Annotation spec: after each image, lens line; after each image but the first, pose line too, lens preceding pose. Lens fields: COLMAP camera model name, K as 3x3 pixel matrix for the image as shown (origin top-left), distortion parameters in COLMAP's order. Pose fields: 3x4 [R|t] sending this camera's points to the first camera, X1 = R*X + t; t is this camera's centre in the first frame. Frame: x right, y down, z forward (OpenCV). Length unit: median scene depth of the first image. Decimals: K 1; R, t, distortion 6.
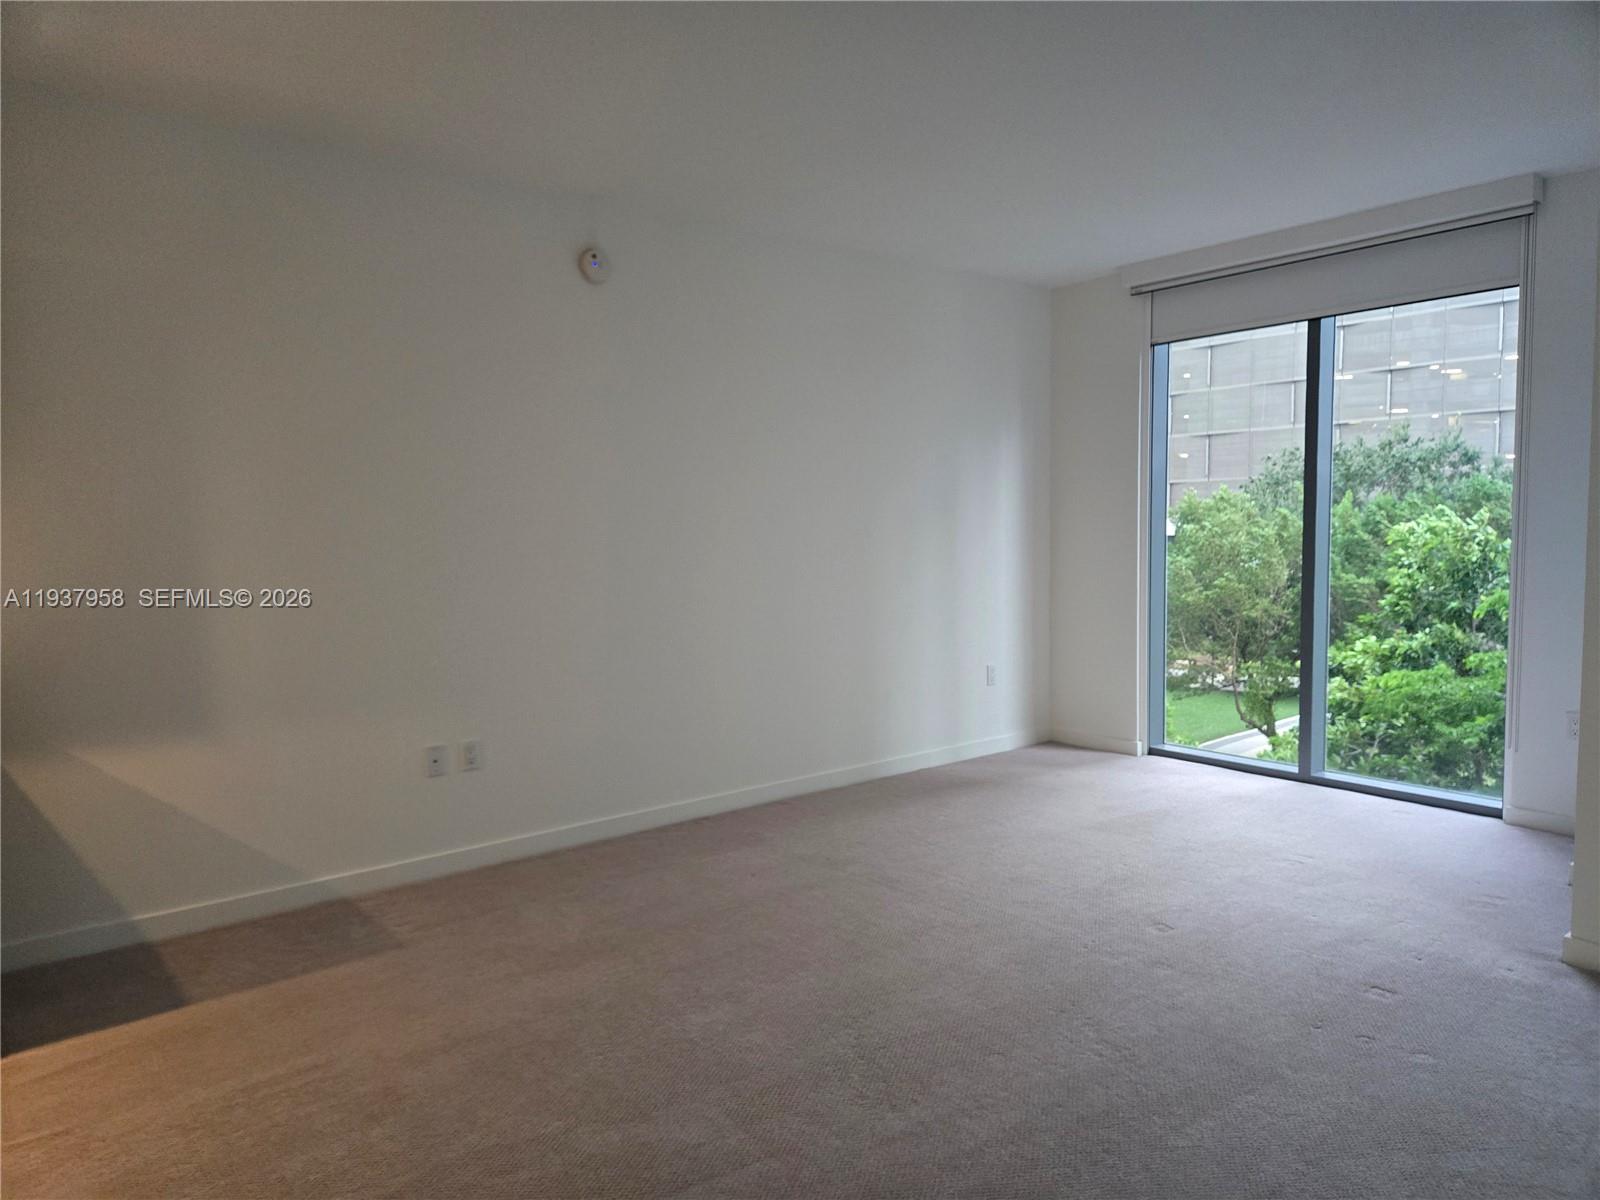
lens RADIAL K [[1089.0, 0, 798.8], [0, 1089.0, 593.6], [0, 0, 1]] dist [0.018632, -0.000455]
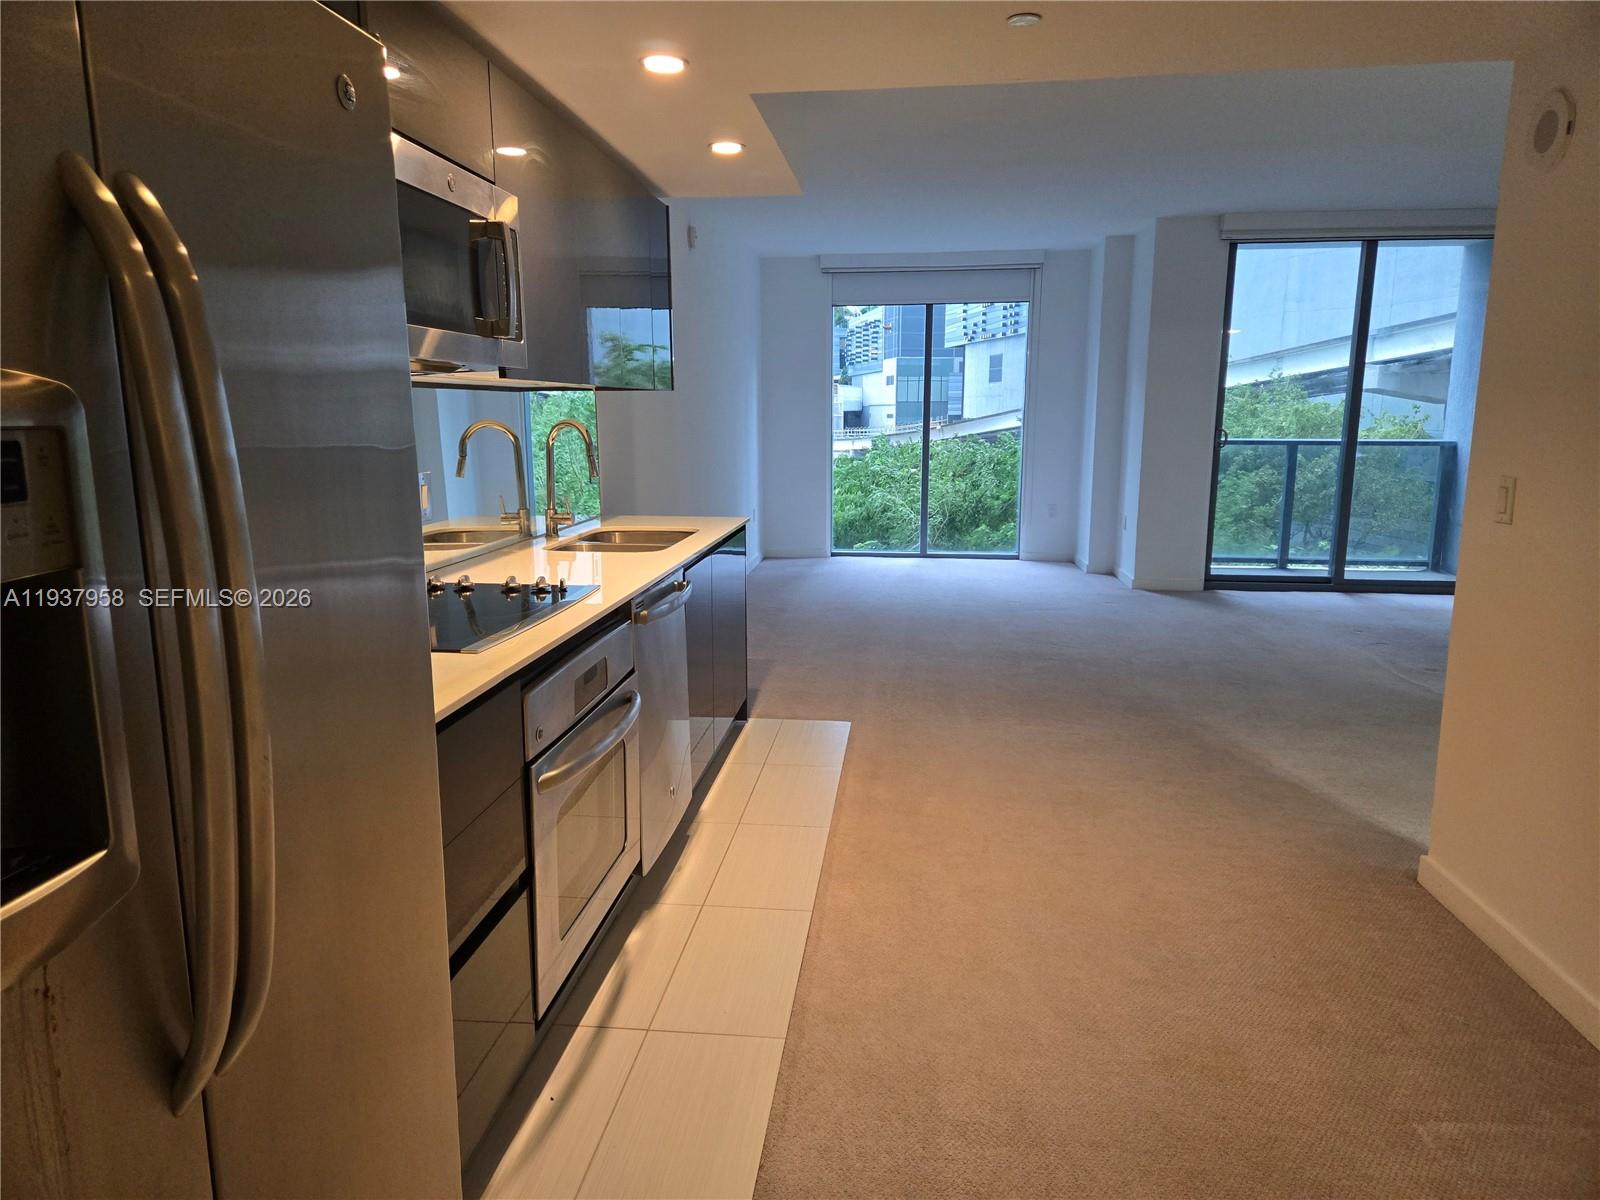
lens RADIAL K [[1065.0, 0, 800.0], [0, 1065.0, 600.0], [0, 0, 1]] dist [0.085462, -0.084453]
pose [[0.706195, -0.112206, 0.699069, -1.001459], [0.036278, 0.991800, 0.122544, 0.013103], [-0.707087, -0.061179, 0.704475, -0.146918]]
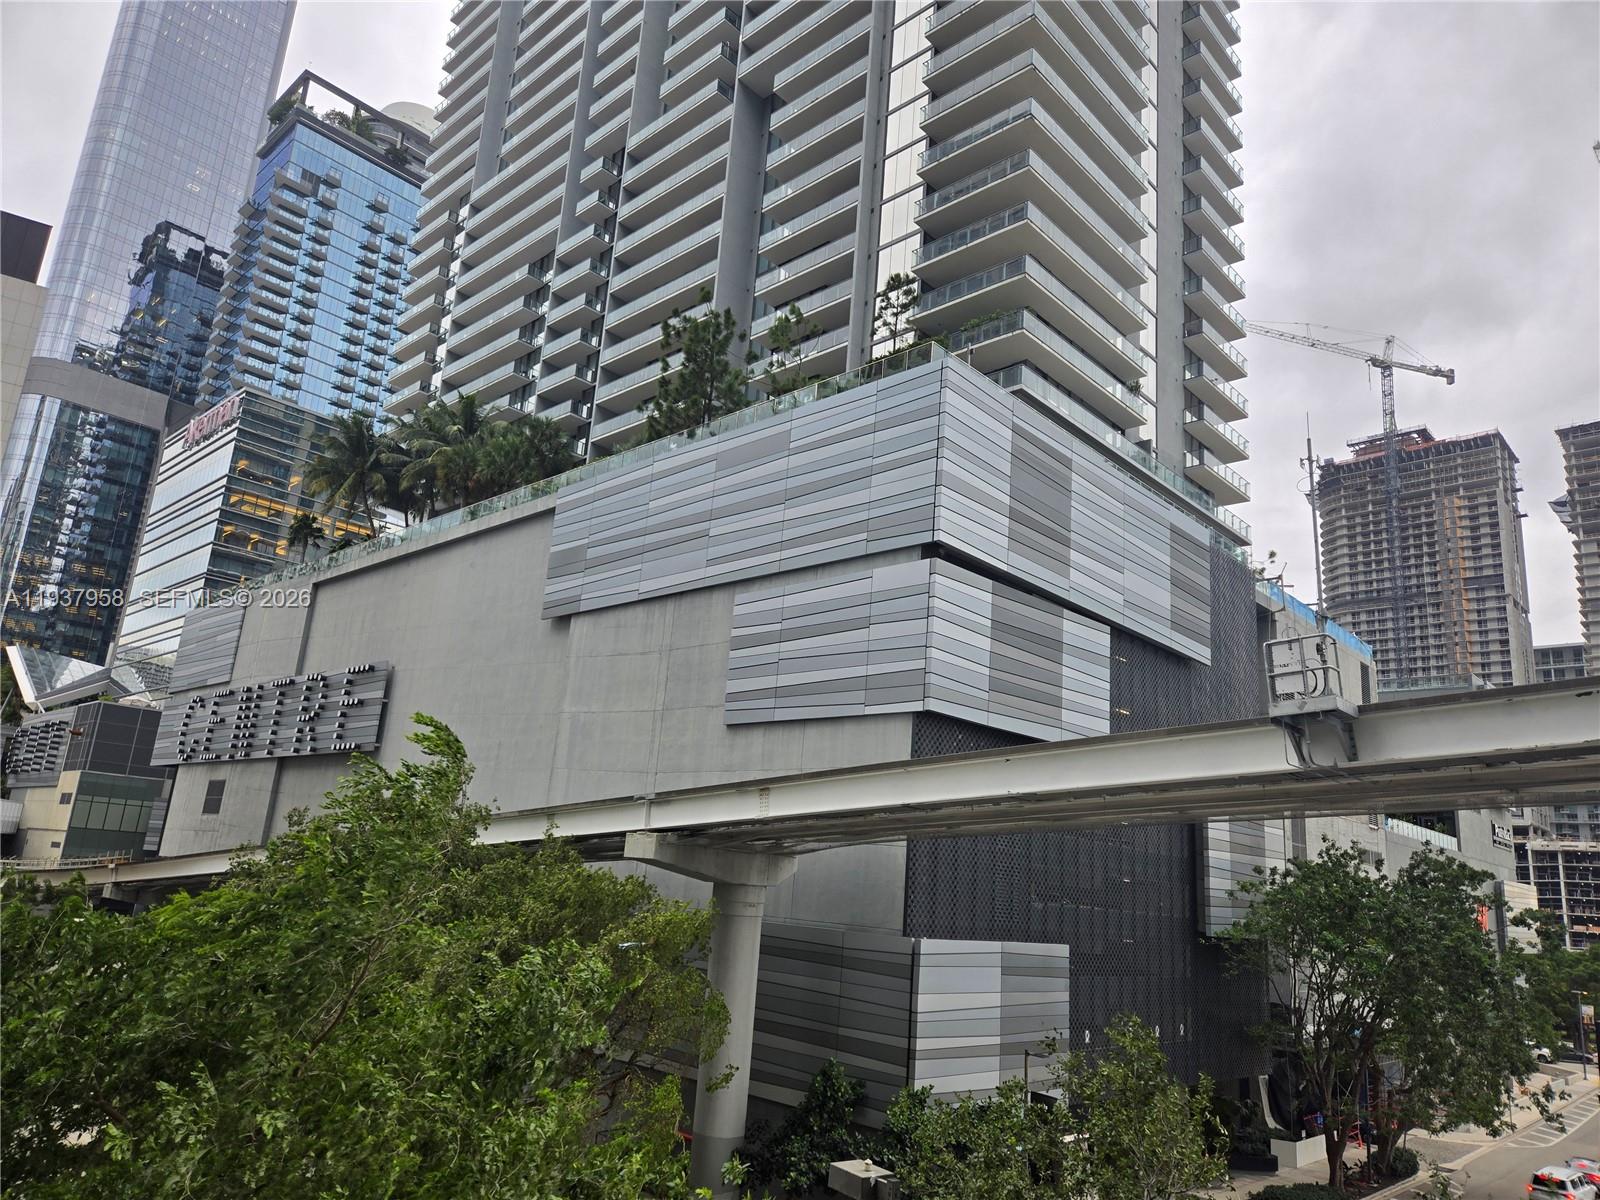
lens RADIAL K [[1062.0, 0, 800.5], [0, 1062.0, 617.0], [0, 0, 1]] dist [0.084575, -0.081625]
pose [[0.126774, 0.262649, 0.956527, 0.707788], [-0.011046, 0.964621, -0.263408, -0.095117], [-0.991870, 0.022827, 0.125190, 0.668426]]
